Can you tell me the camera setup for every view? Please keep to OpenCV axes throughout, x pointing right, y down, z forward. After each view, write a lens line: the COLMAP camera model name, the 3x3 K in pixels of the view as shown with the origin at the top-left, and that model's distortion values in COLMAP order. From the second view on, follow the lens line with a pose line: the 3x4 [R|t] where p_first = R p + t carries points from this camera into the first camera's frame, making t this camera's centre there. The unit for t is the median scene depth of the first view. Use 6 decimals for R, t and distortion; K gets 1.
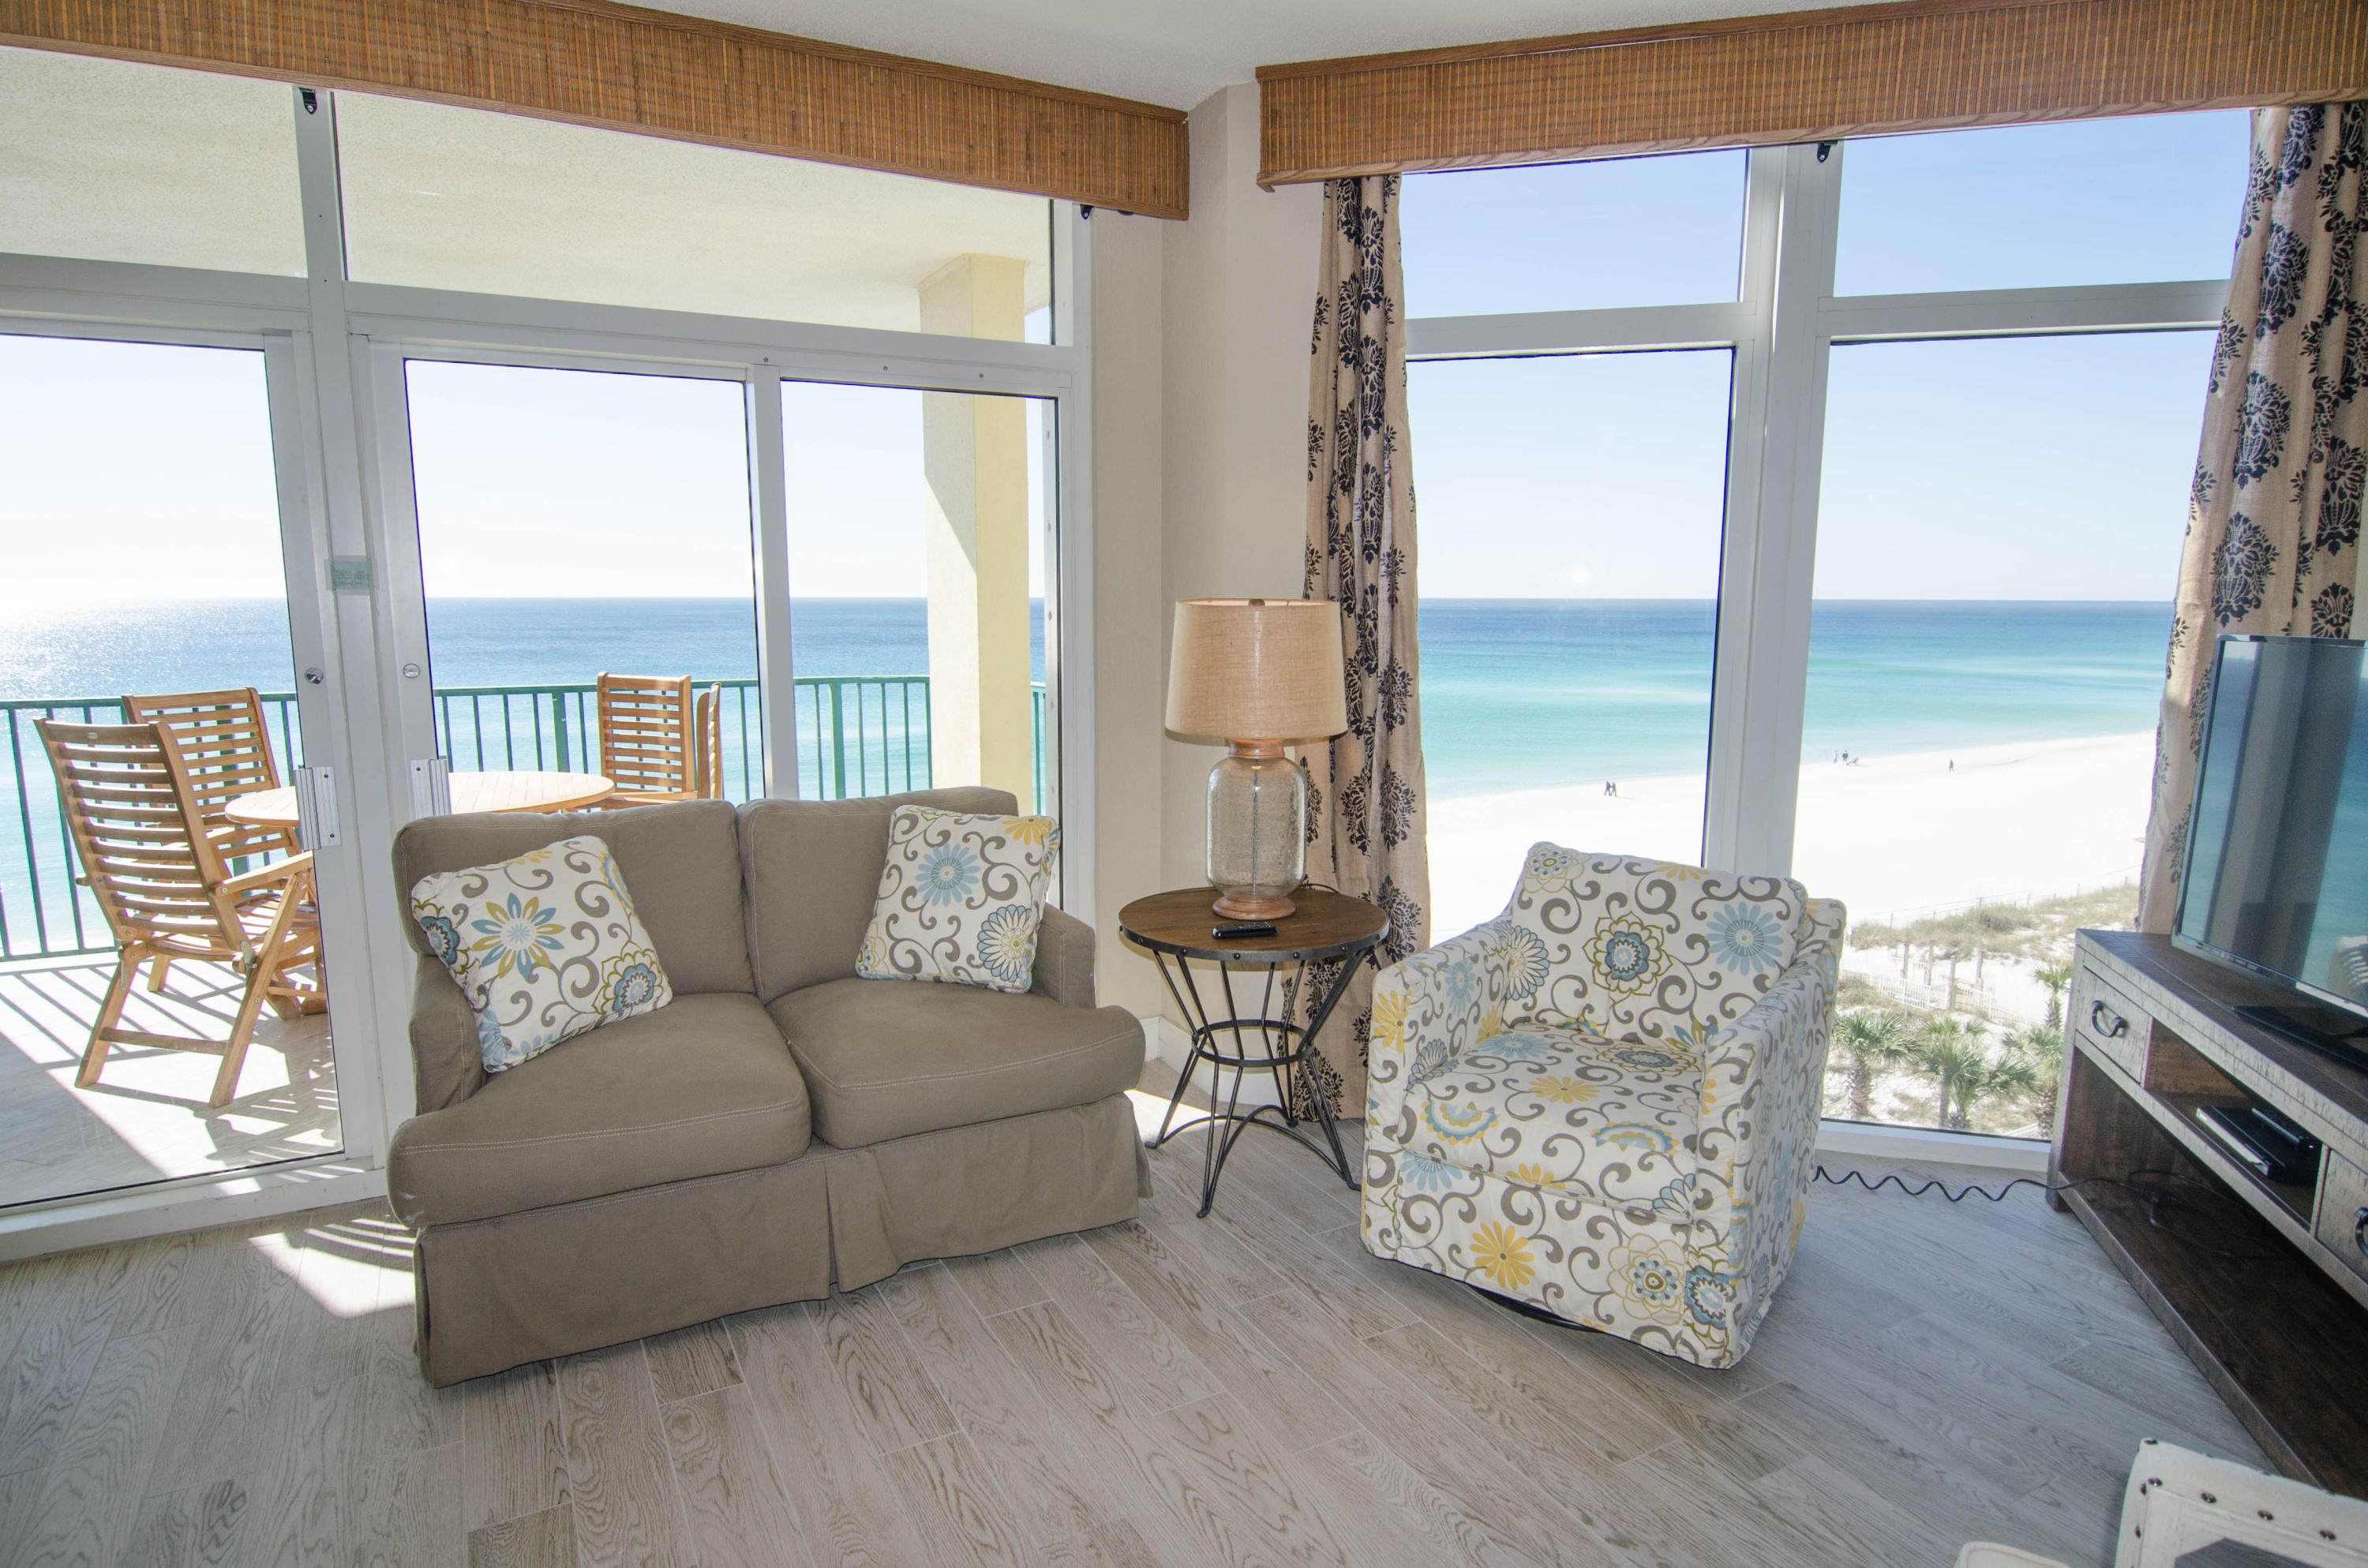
lens RADIAL K [[1312.1, 0, 1184.0], [0, 1312.1, 803.4], [0, 0, 1]] dist [-0.014368, -0.001459]
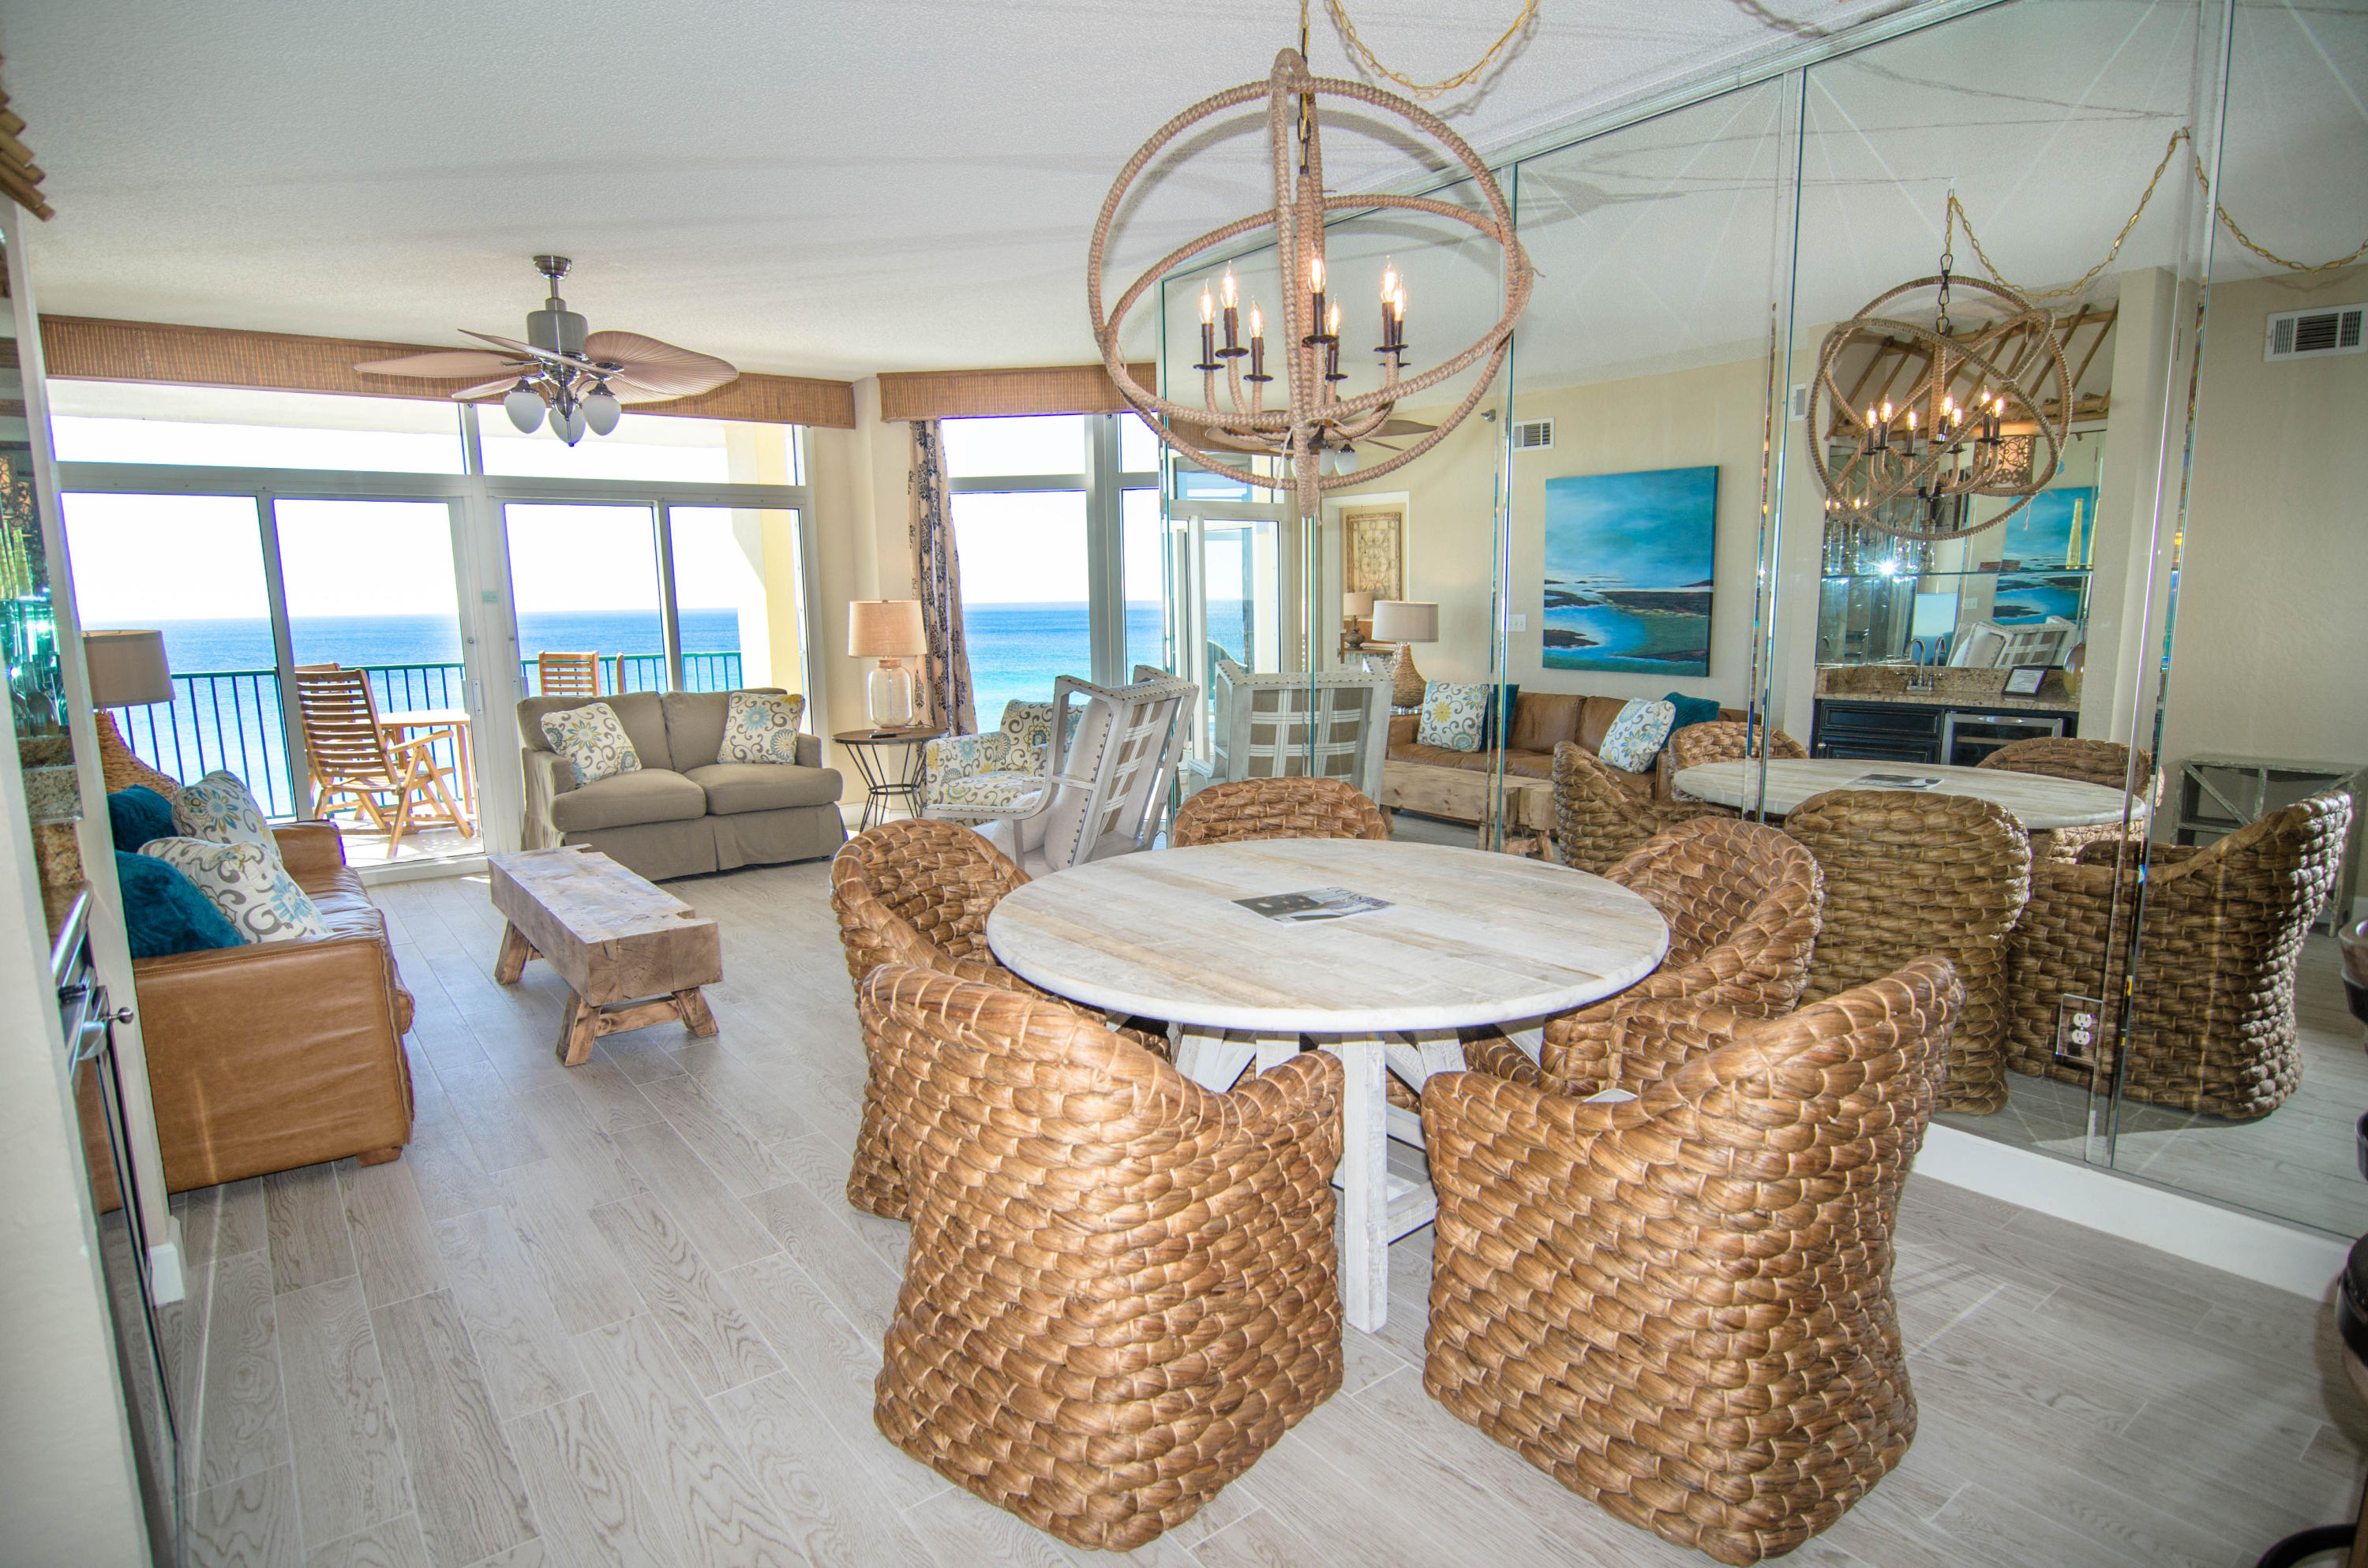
lens RADIAL K [[1260.2, 0, 1180.9], [0, 1260.2, 803.6], [0, 0, 1]] dist [-0.013034, -0.002924]
pose [[0.988011, -0.044956, 0.147690, 0.246771], [0.045256, 0.998975, 0.001334, 0.250049], [-0.147599, 0.005366, 0.989033, -1.427054]]
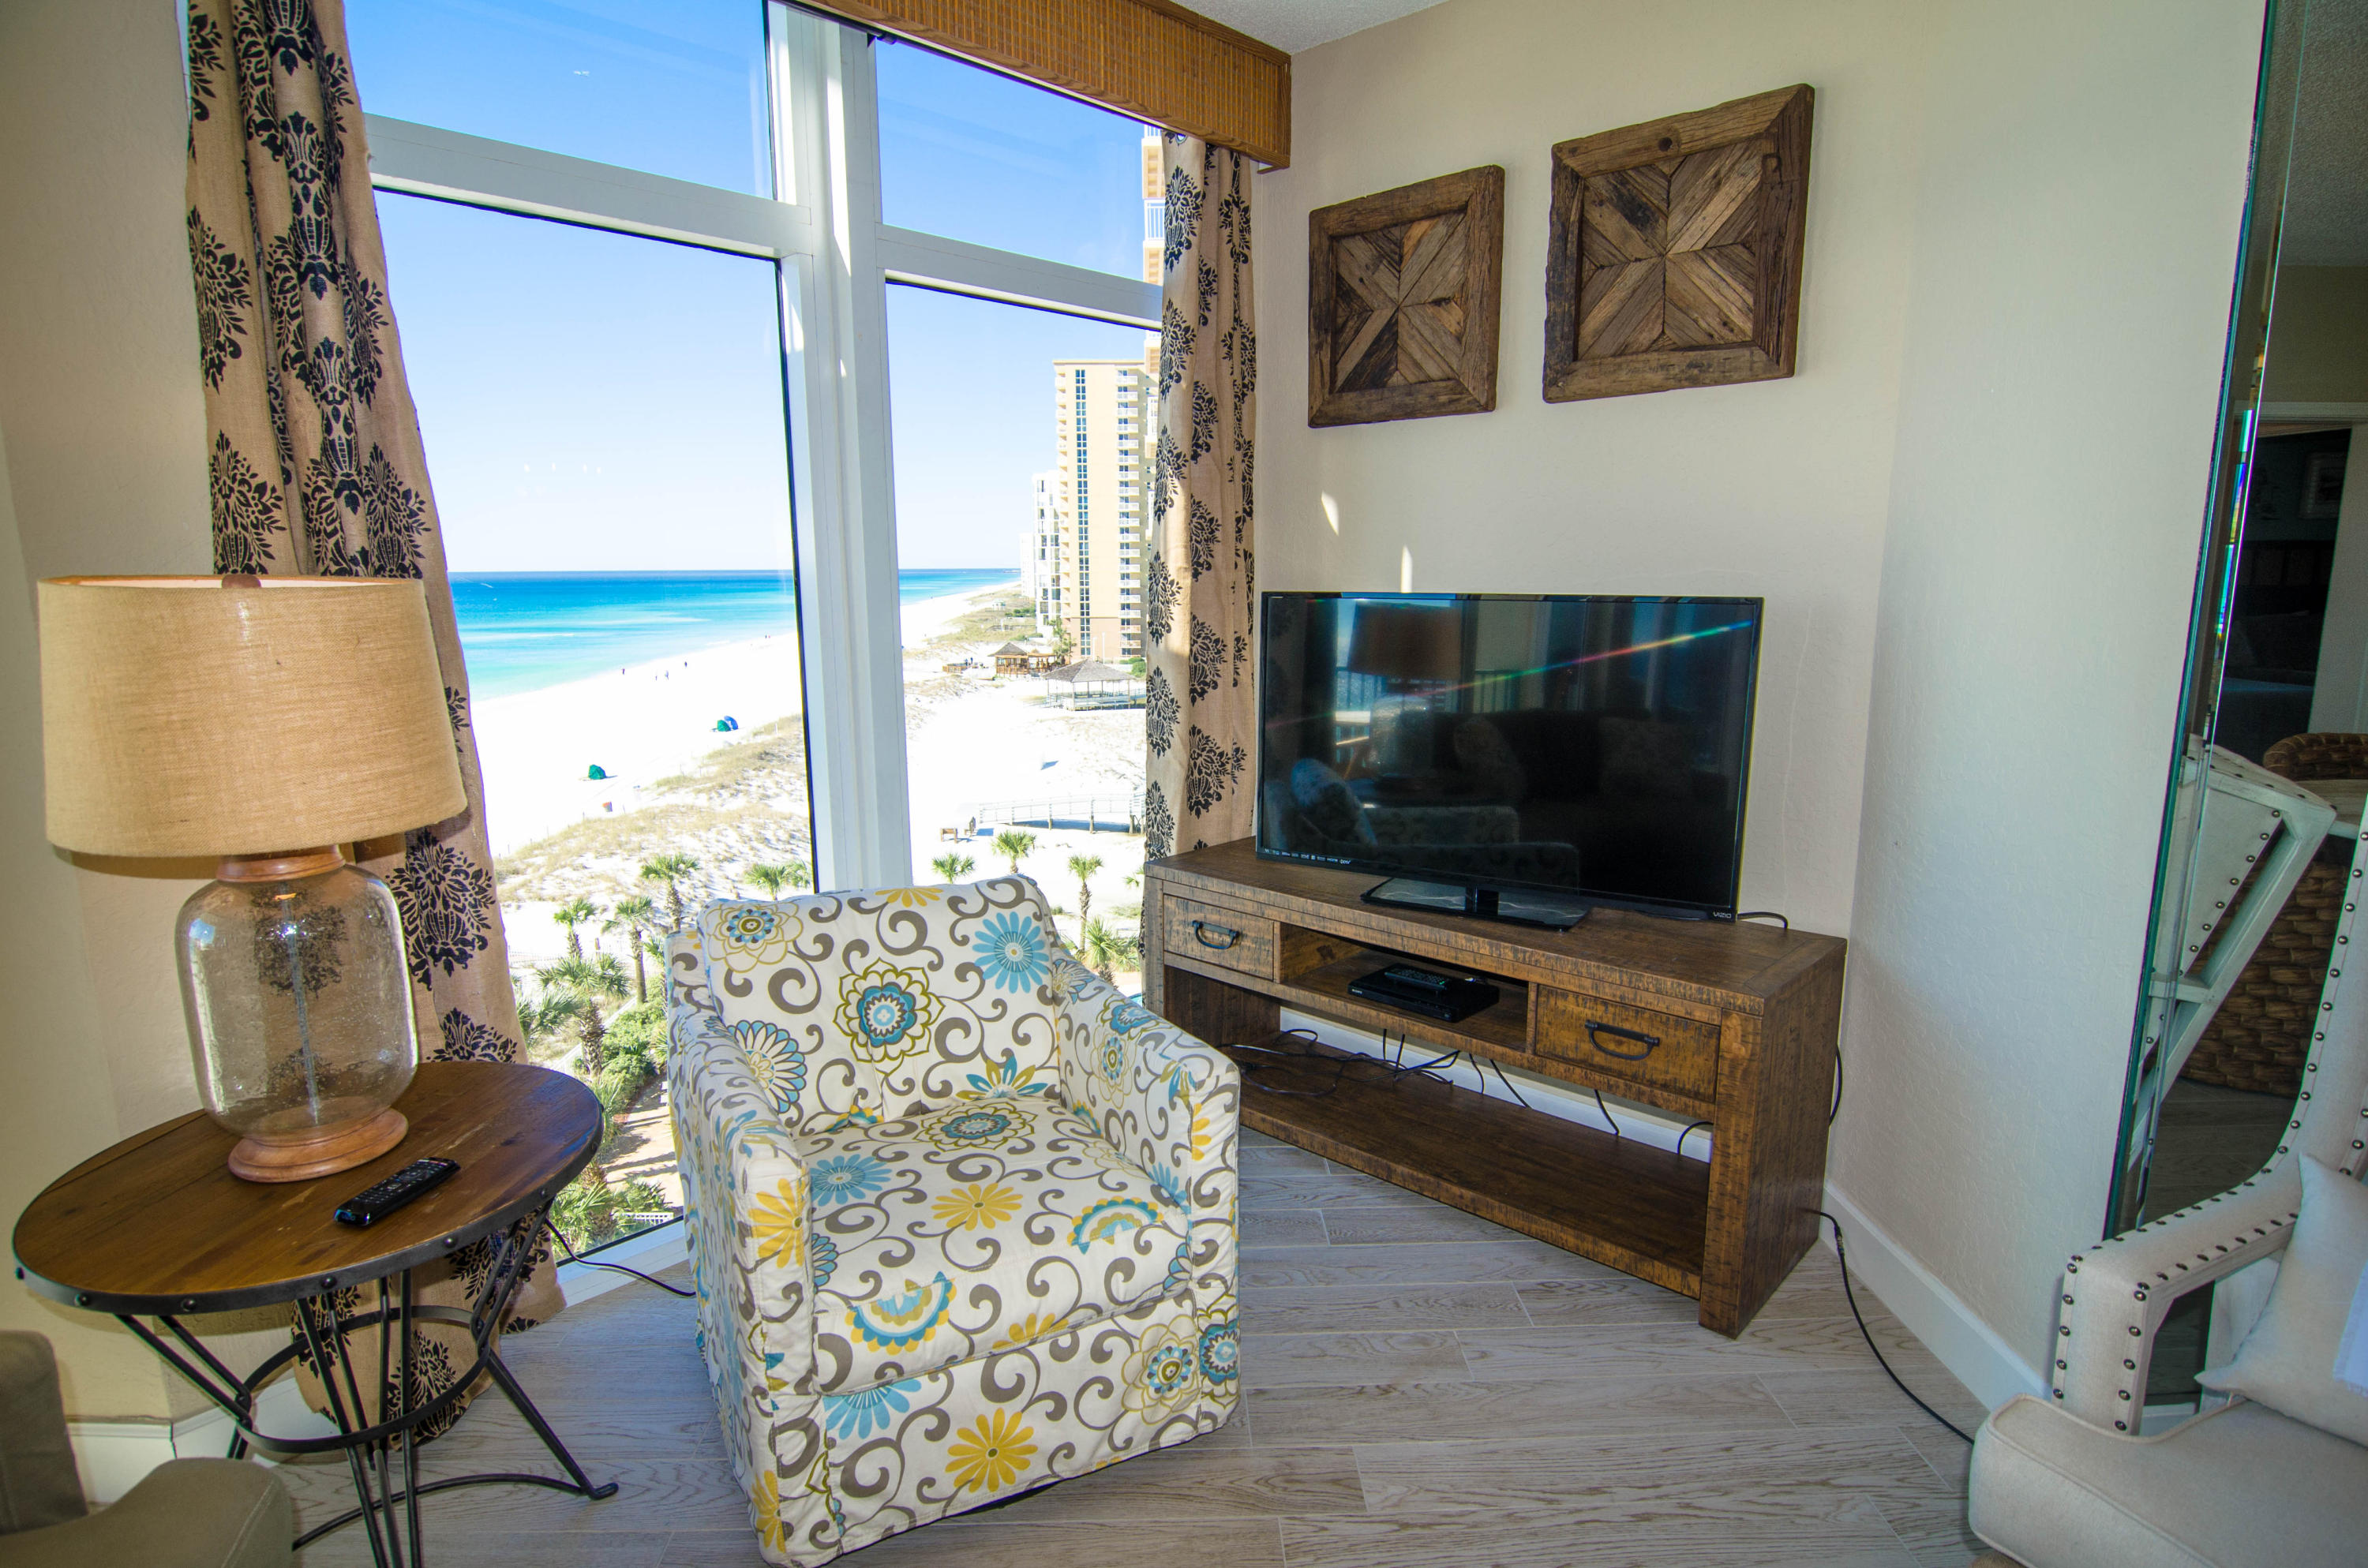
lens RADIAL K [[1260.2, 0, 1180.9], [0, 1260.2, 803.6], [0, 0, 1]] dist [-0.013034, -0.002924]
pose [[0.453606, -0.170422, 0.874756, -0.236337], [0.146605, 0.982443, 0.115379, -0.073601], [-0.879061, 0.075907, 0.470627, 0.472453]]
